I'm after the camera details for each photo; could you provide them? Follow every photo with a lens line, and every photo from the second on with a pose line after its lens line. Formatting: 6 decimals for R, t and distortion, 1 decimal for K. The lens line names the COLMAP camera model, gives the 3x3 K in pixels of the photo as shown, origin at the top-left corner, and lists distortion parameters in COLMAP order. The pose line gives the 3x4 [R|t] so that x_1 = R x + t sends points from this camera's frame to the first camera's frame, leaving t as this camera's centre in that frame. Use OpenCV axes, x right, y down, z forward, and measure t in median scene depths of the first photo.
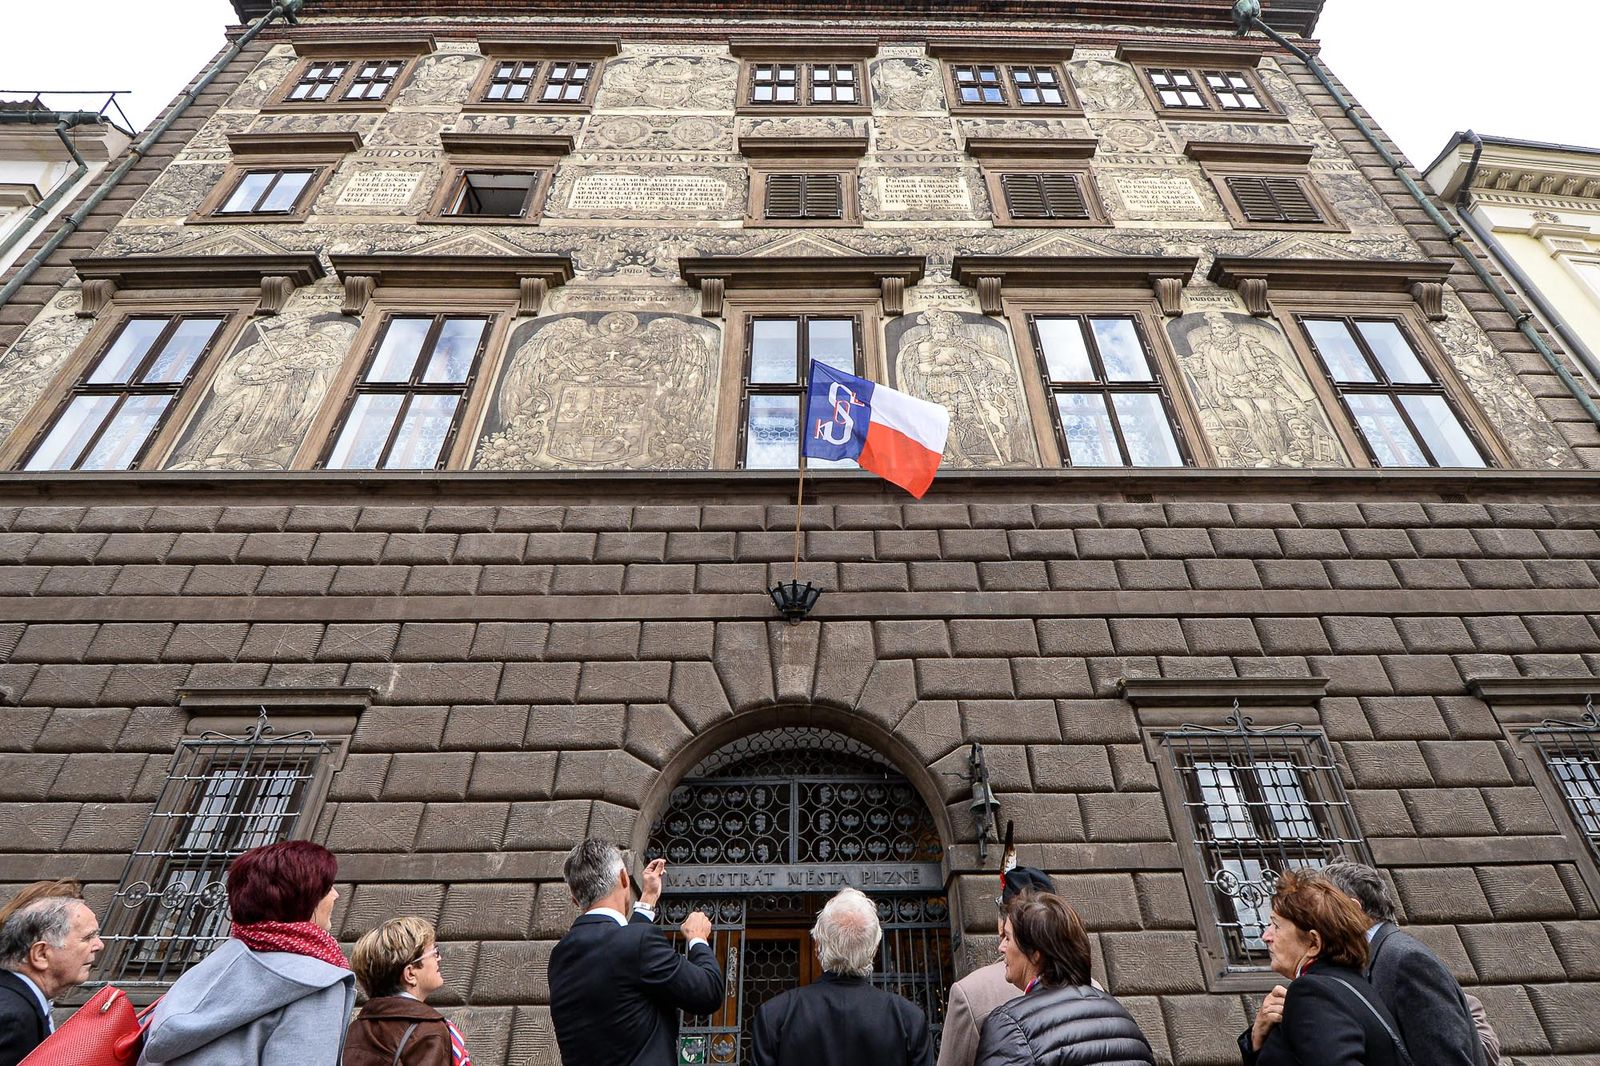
lens RADIAL K [[852.1, 0, 826.6], [0, 852.1, 530.6], [0, 0, 1]] dist [0.021263, -0.033366]
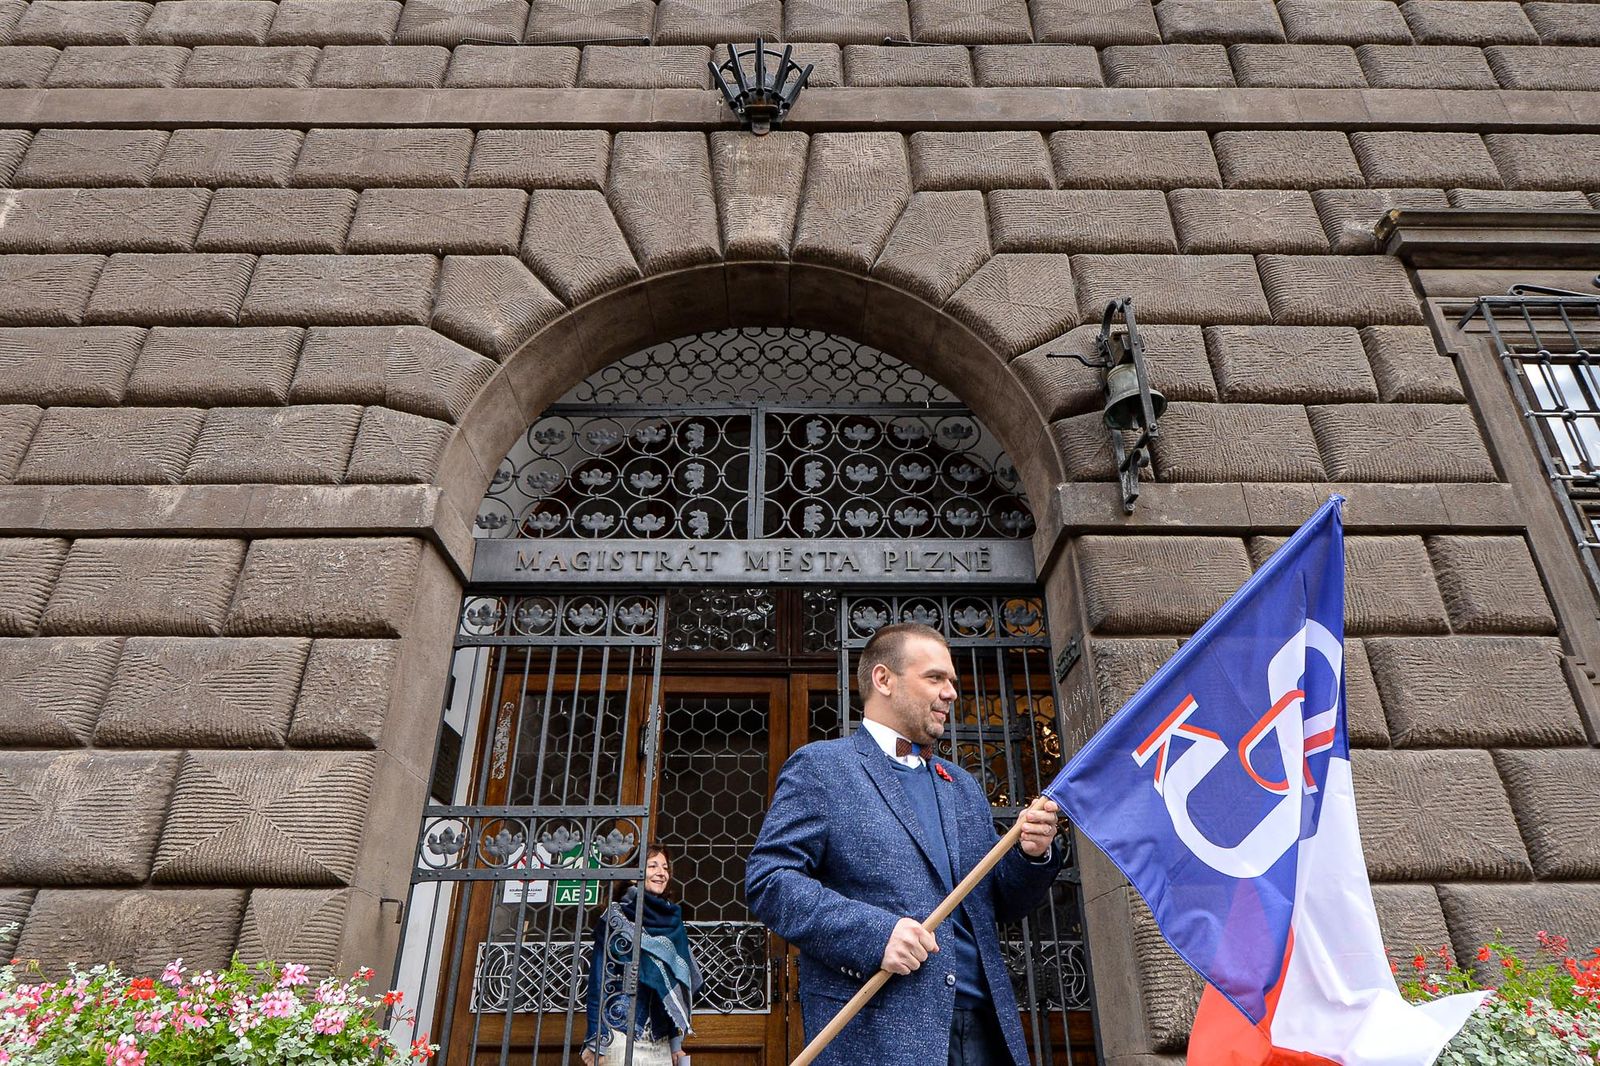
lens RADIAL K [[988.2, 0, 803.7], [0, 988.2, 539.0], [0, 0, 1]] dist [0.013017, -0.020591]
pose [[0.999825, 0.007308, -0.017212, 0.002219], [-0.004387, 0.986455, 0.163973, 0.264022], [0.018177, -0.163869, 0.986315, 0.358249]]
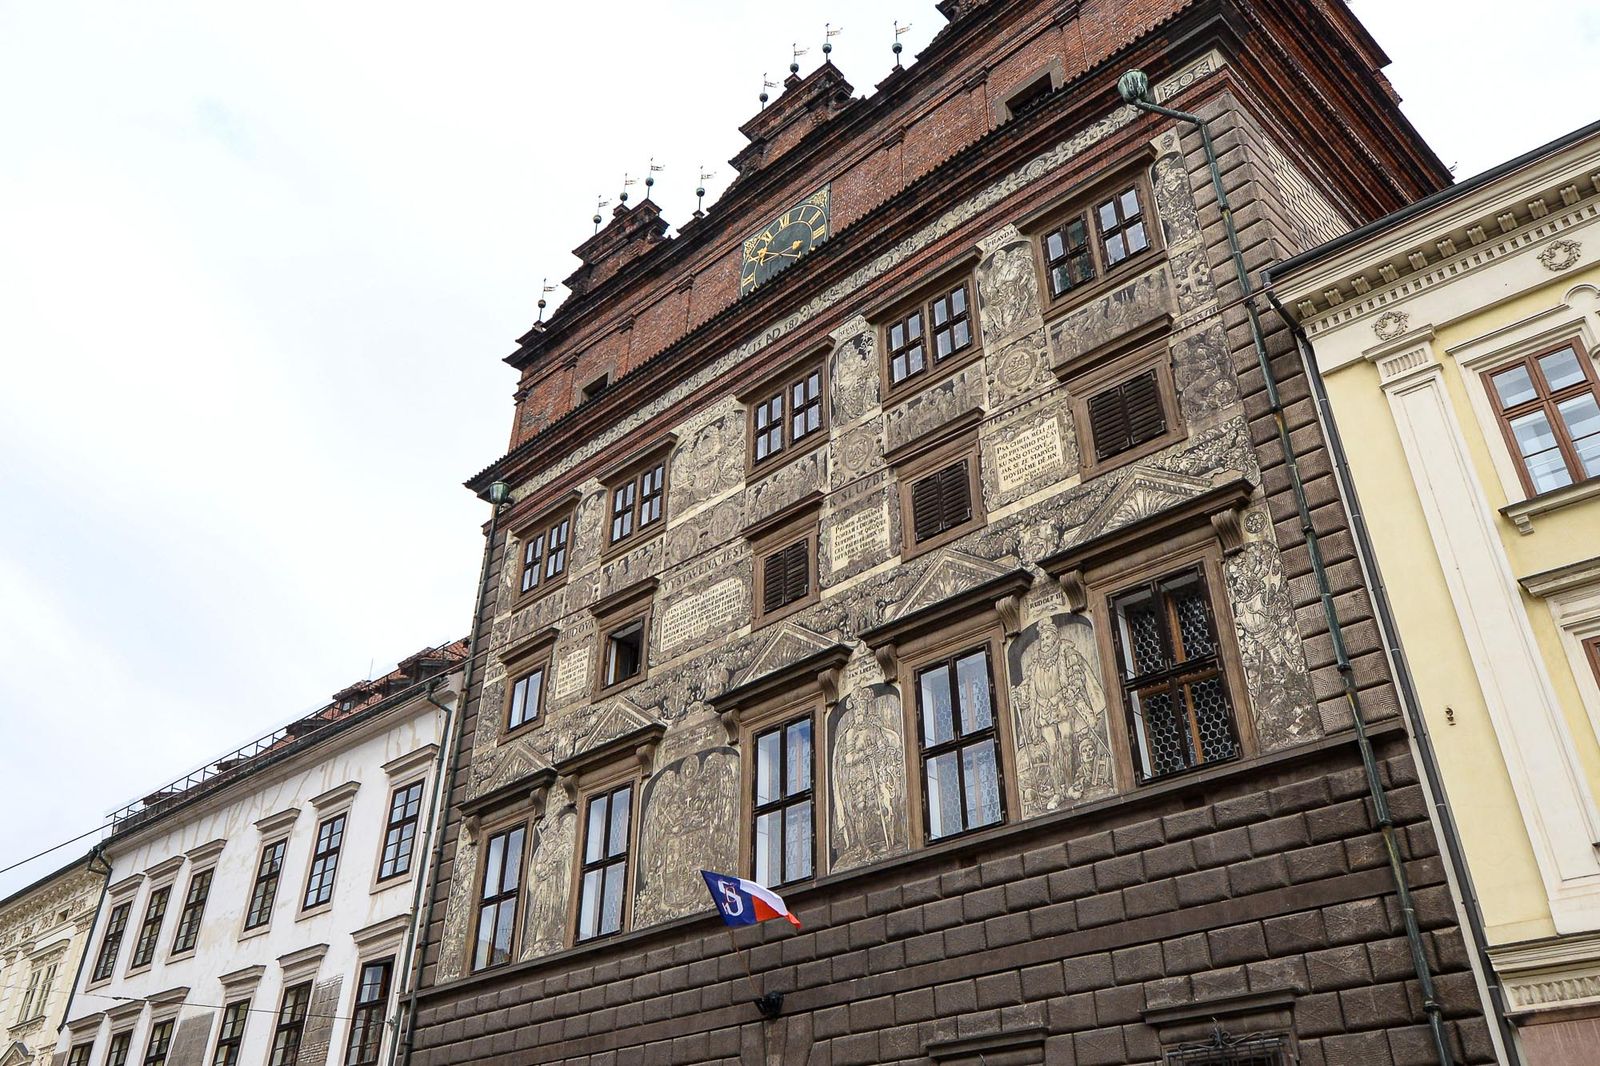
lens RADIAL K [[1278.5, 0, 790.8], [0, 1278.5, 449.5], [0, 0, 1]] dist [0.018477, -0.031044]
pose [[0.704142, -0.387850, -0.594774, 1.839636], [0.423847, 0.901626, -0.086163, -0.639494], [0.569682, -0.191422, 0.799262, -0.682288]]
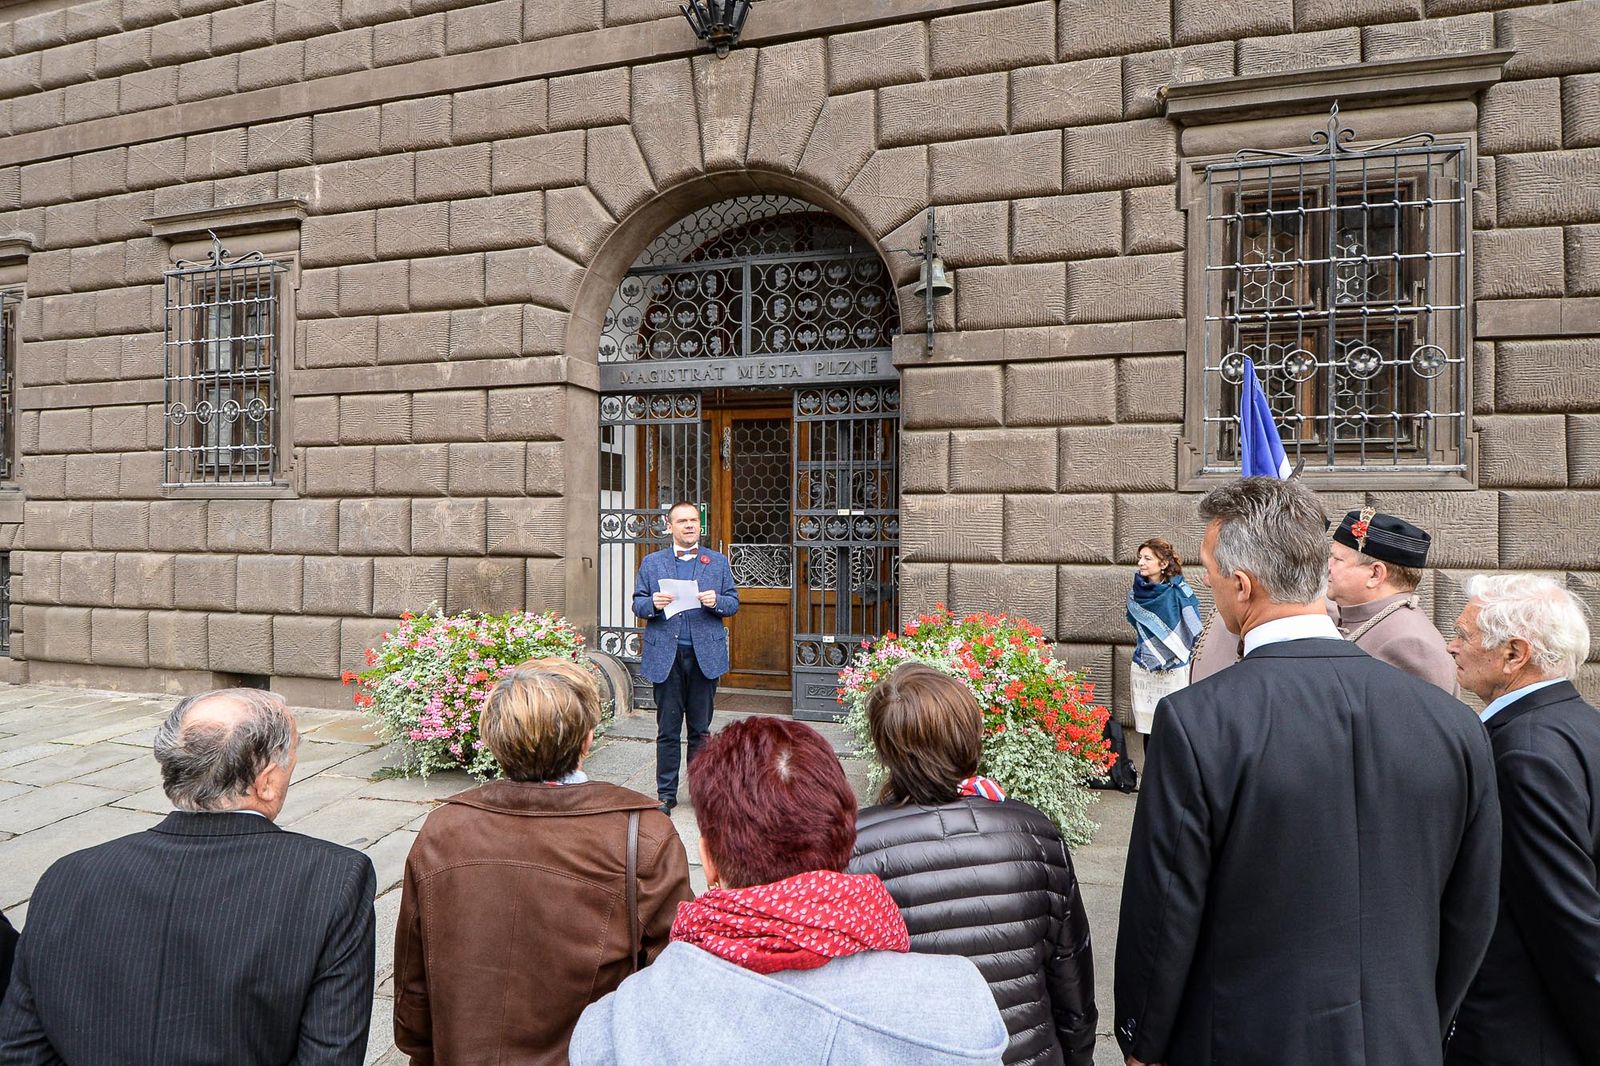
lens RADIAL K [[852.1, 0, 809.7], [0, 852.1, 529.3], [0, 0, 1]] dist [0.021263, -0.033366]
pose [[0.959334, 0.021187, -0.281478, 0.265745], [0.156747, 0.789319, 0.593638, 0.002174], [0.234753, -0.613618, 0.753899, 0.191684]]
